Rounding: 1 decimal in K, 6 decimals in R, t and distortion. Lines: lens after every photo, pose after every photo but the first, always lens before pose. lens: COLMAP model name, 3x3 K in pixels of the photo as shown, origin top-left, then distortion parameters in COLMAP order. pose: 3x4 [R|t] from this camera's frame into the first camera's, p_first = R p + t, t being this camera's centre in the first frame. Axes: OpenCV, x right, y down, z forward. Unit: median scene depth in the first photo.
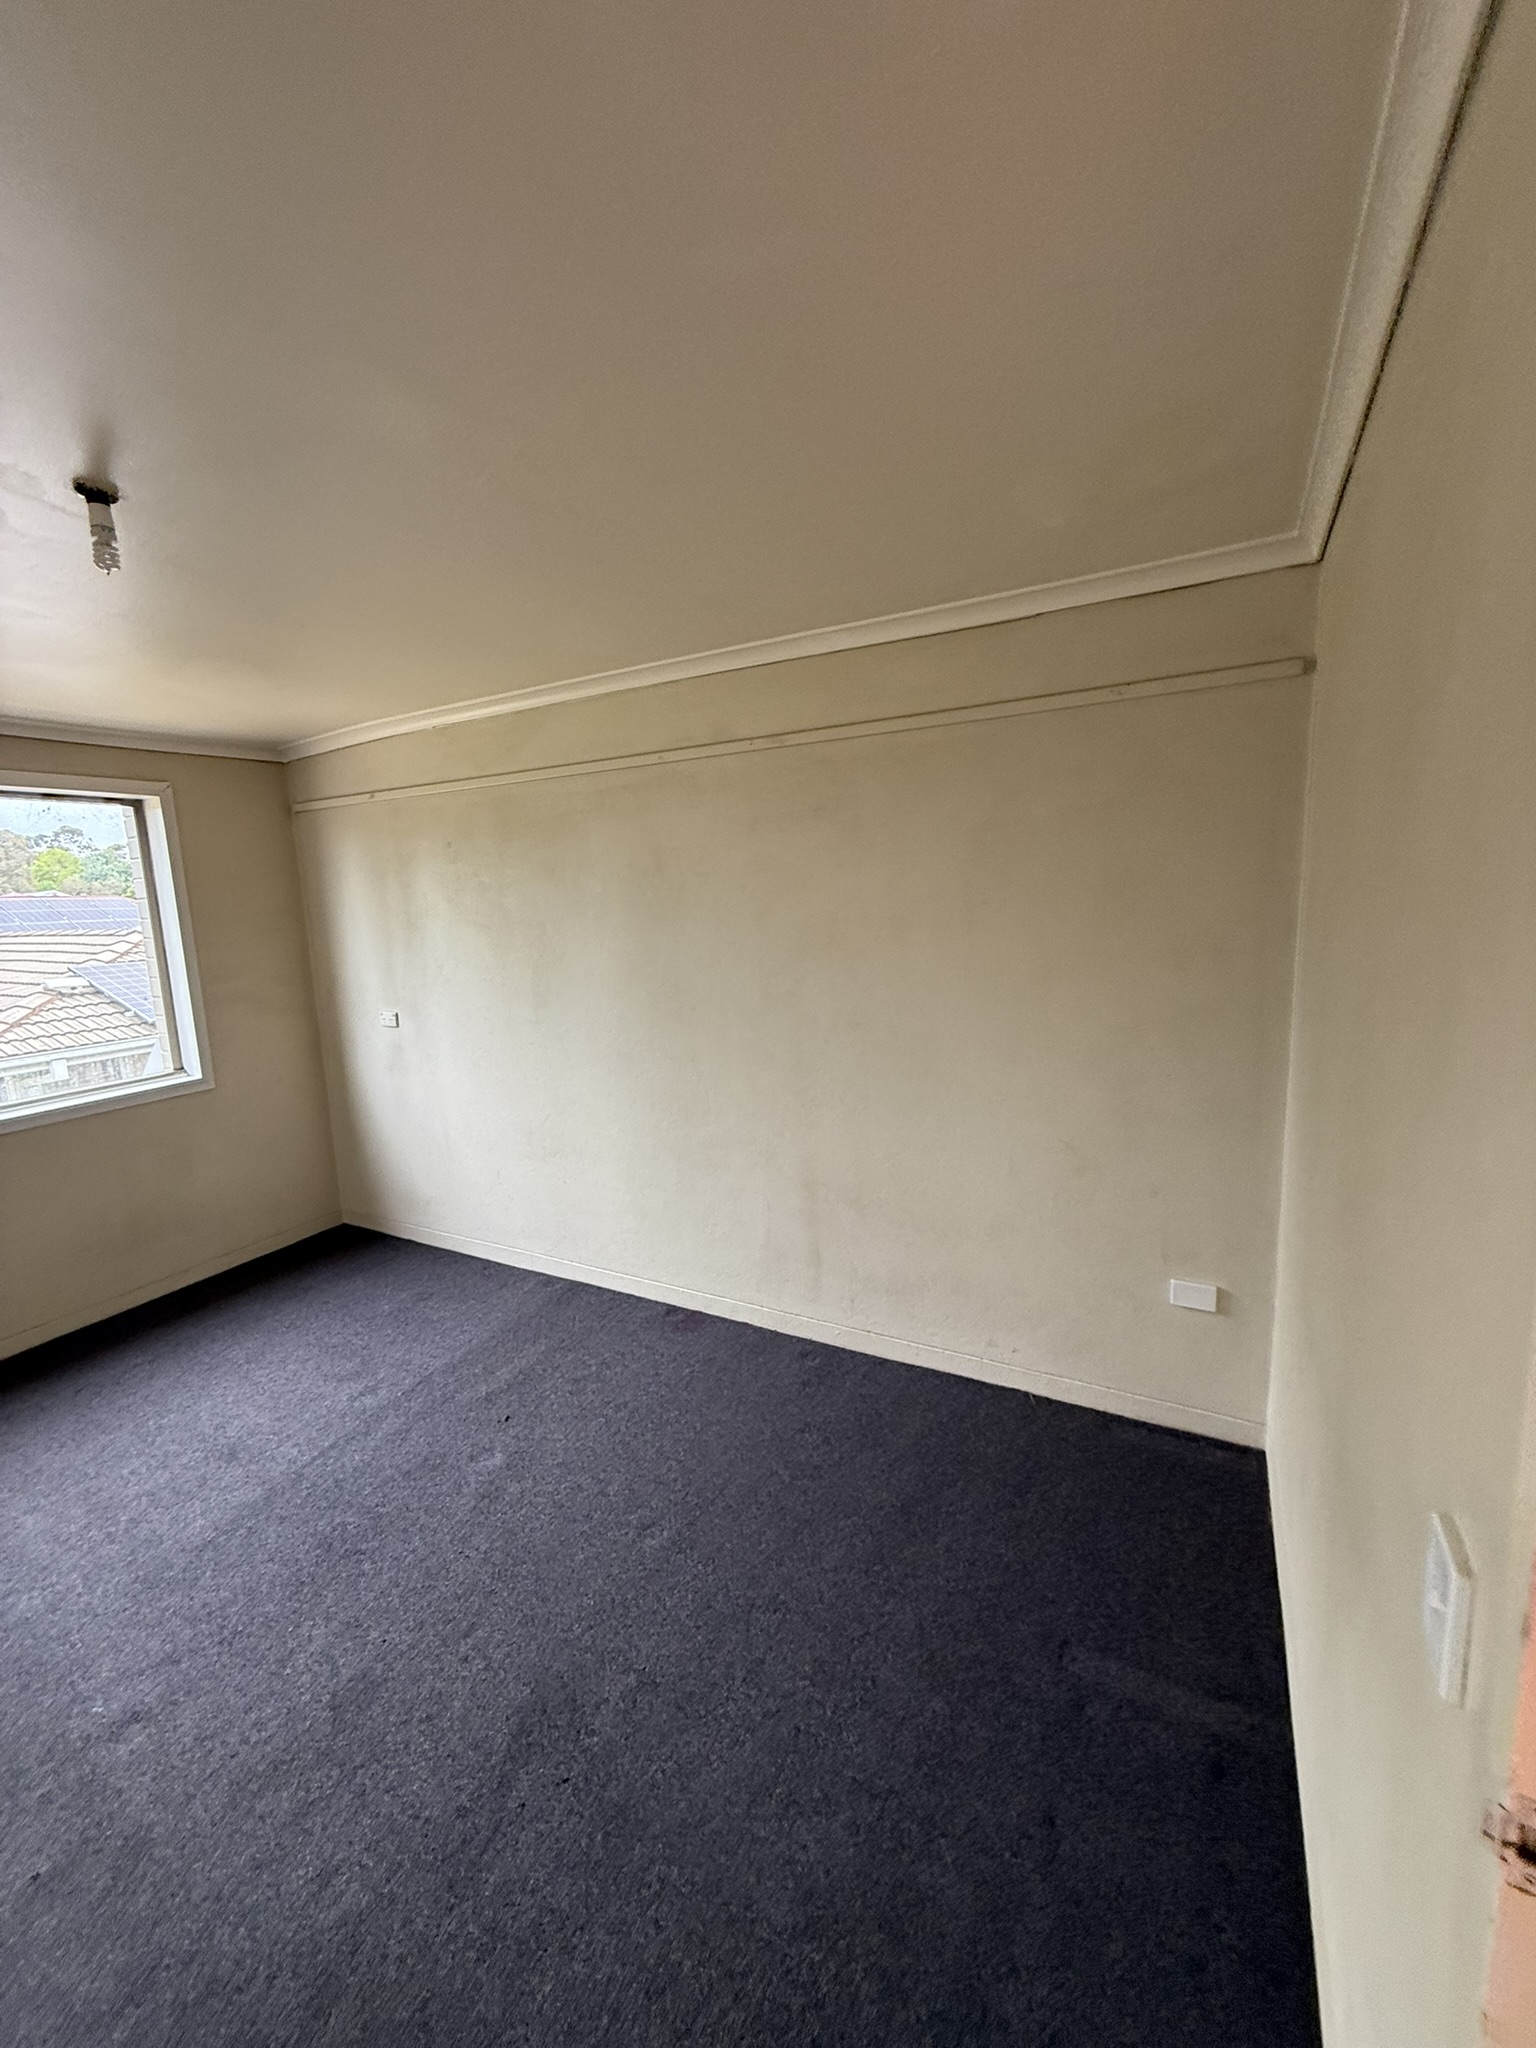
lens RADIAL K [[813.7, 0, 771.8], [0, 813.7, 1017.1], [0, 0, 1]] dist [-0.001062, 0.000221]
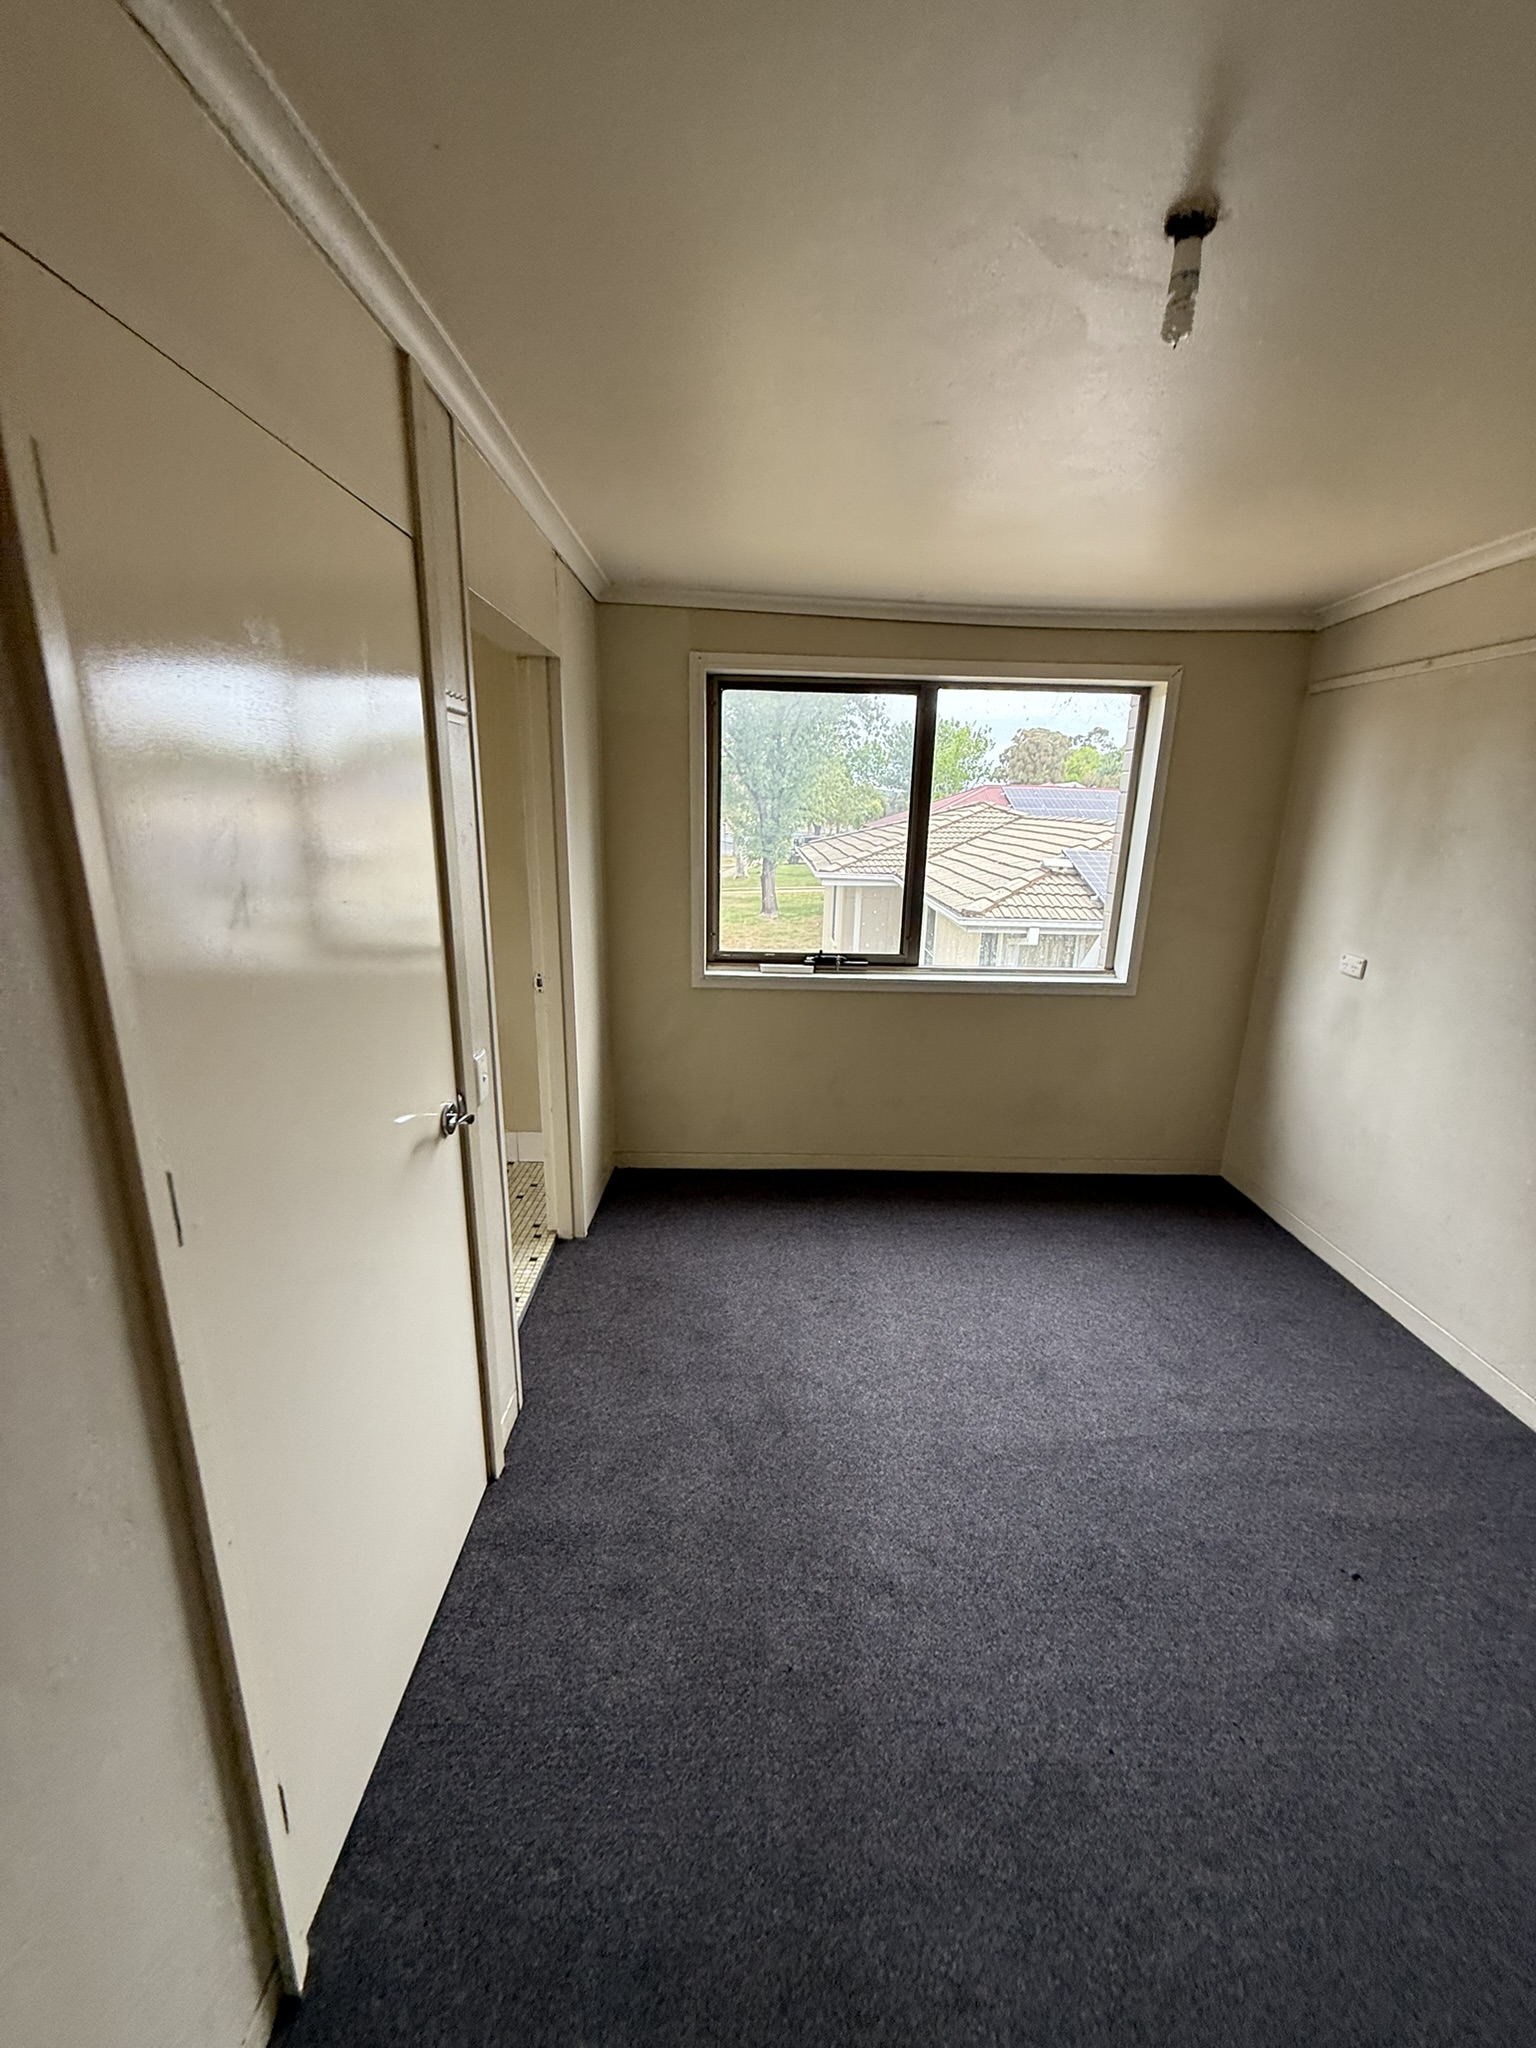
lens RADIAL K [[816.0, 0, 771.7], [0, 816.0, 1015.7], [0, 0, 1]] dist [-0.001132, 0.000338]
pose [[0.486010, 0.273734, -0.829978, -0.107138], [-0.177583, 0.960802, 0.212893, -0.024875], [0.855721, 0.043922, 0.515570, 0.168471]]
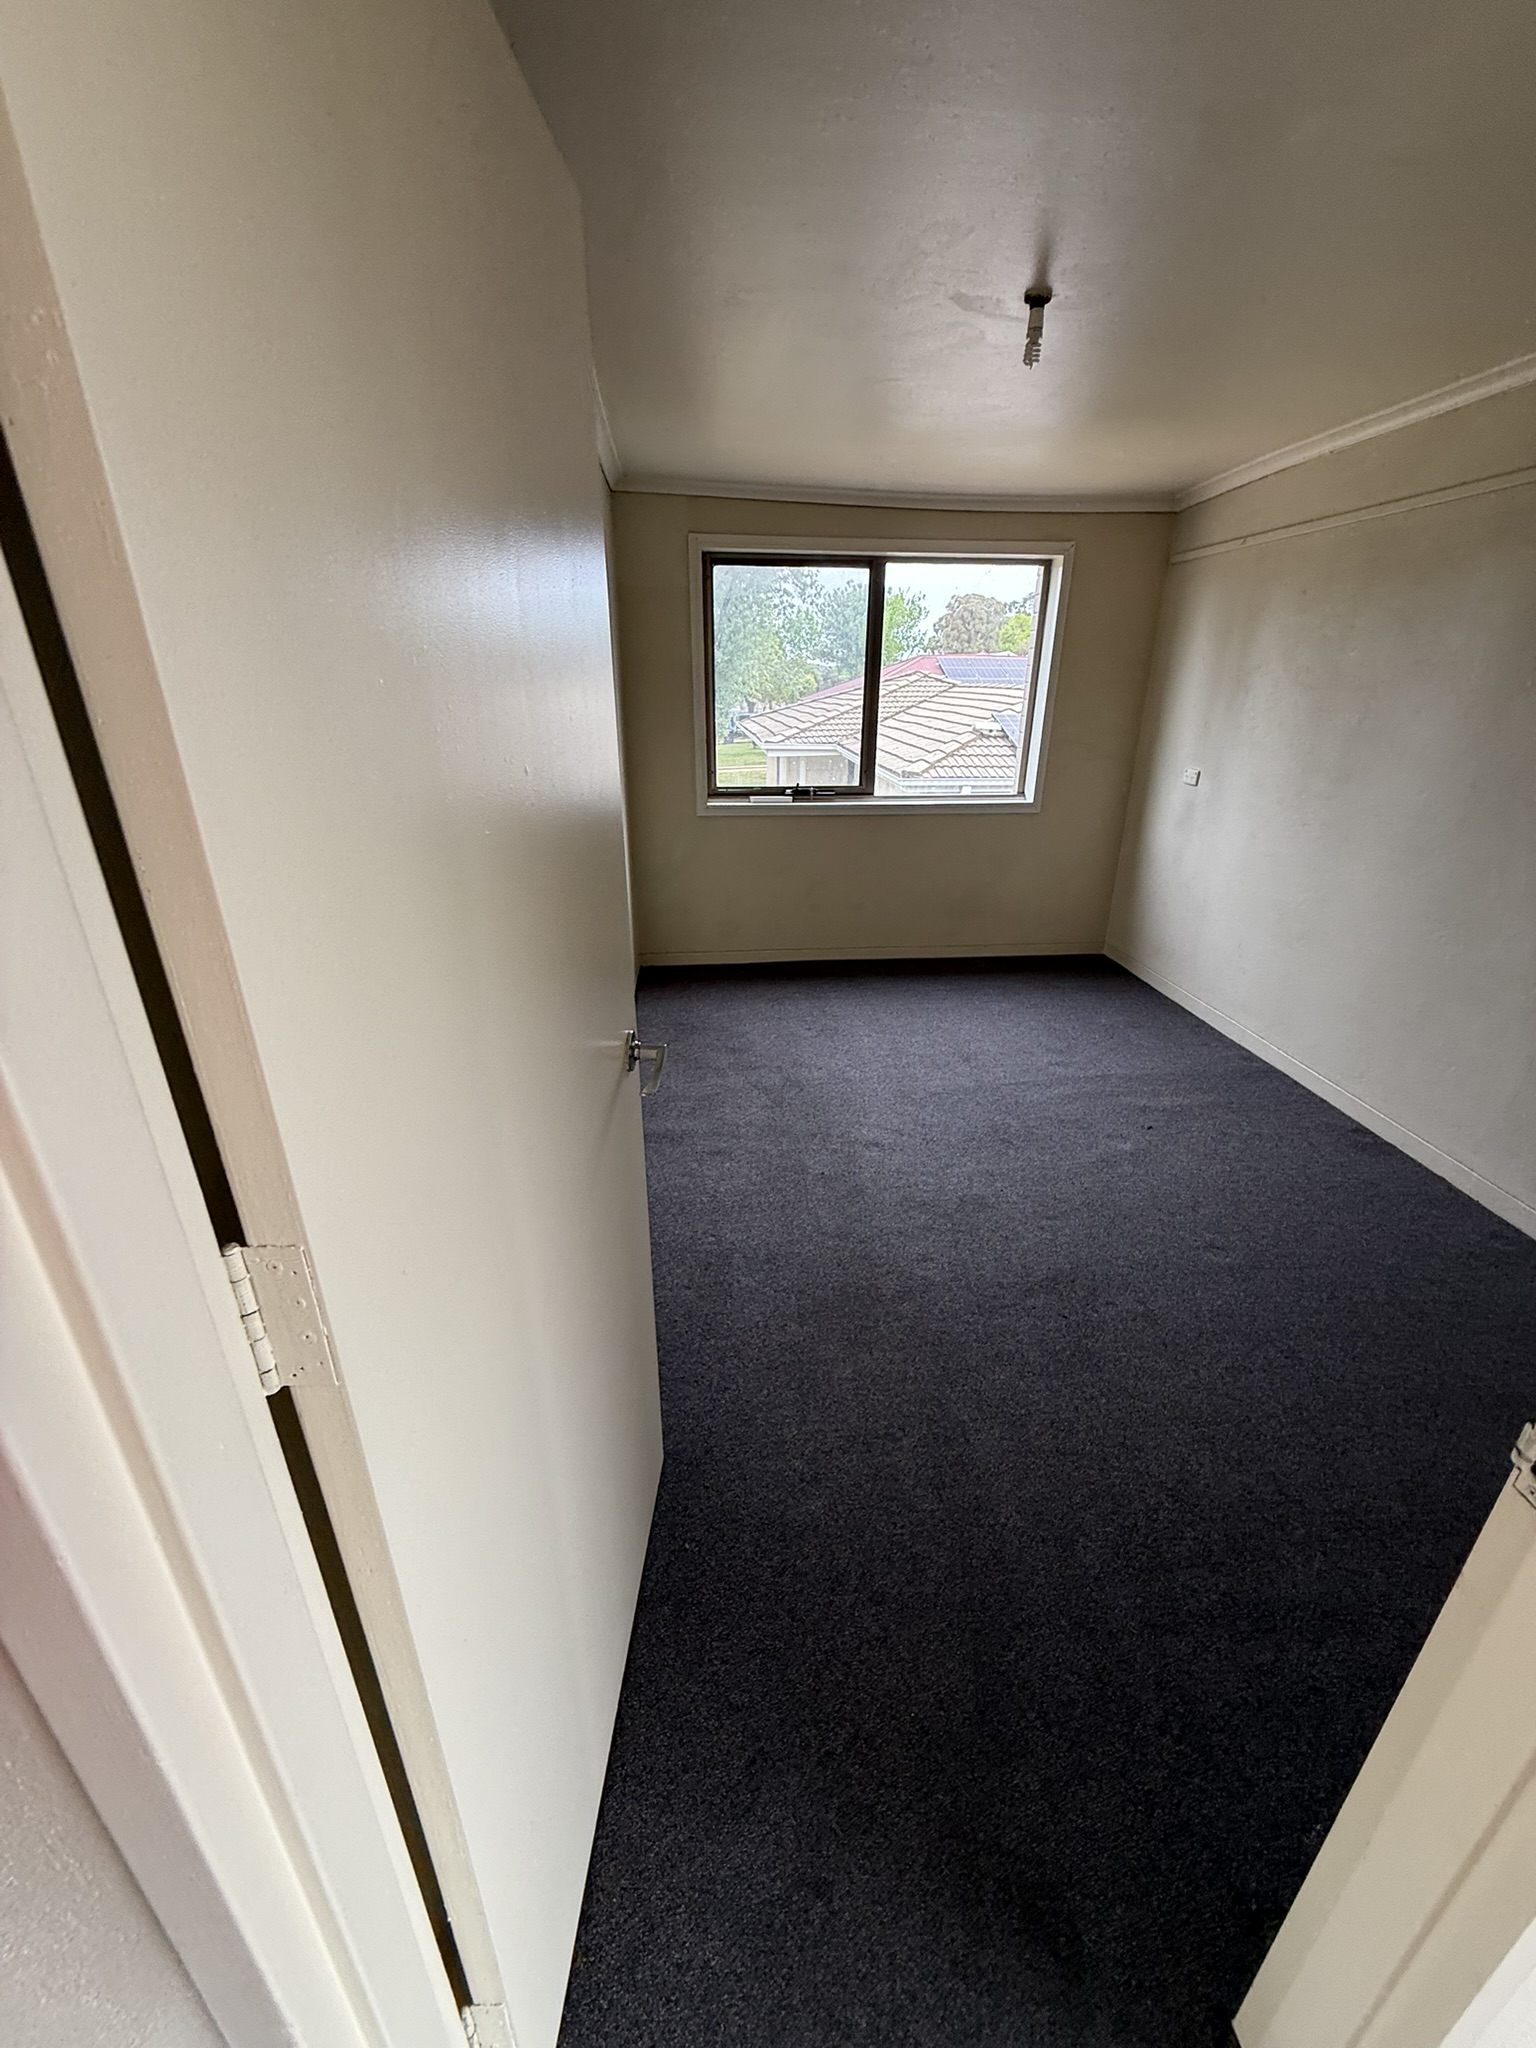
lens RADIAL K [[816.0, 0, 771.7], [0, 816.0, 1015.7], [0, 0, 1]] dist [-0.001132, 0.000338]
pose [[0.556864, 0.358077, -0.749455, 0.172758], [-0.156124, 0.931343, 0.328976, 0.036660], [0.815799, -0.066187, 0.574536, -0.097096]]
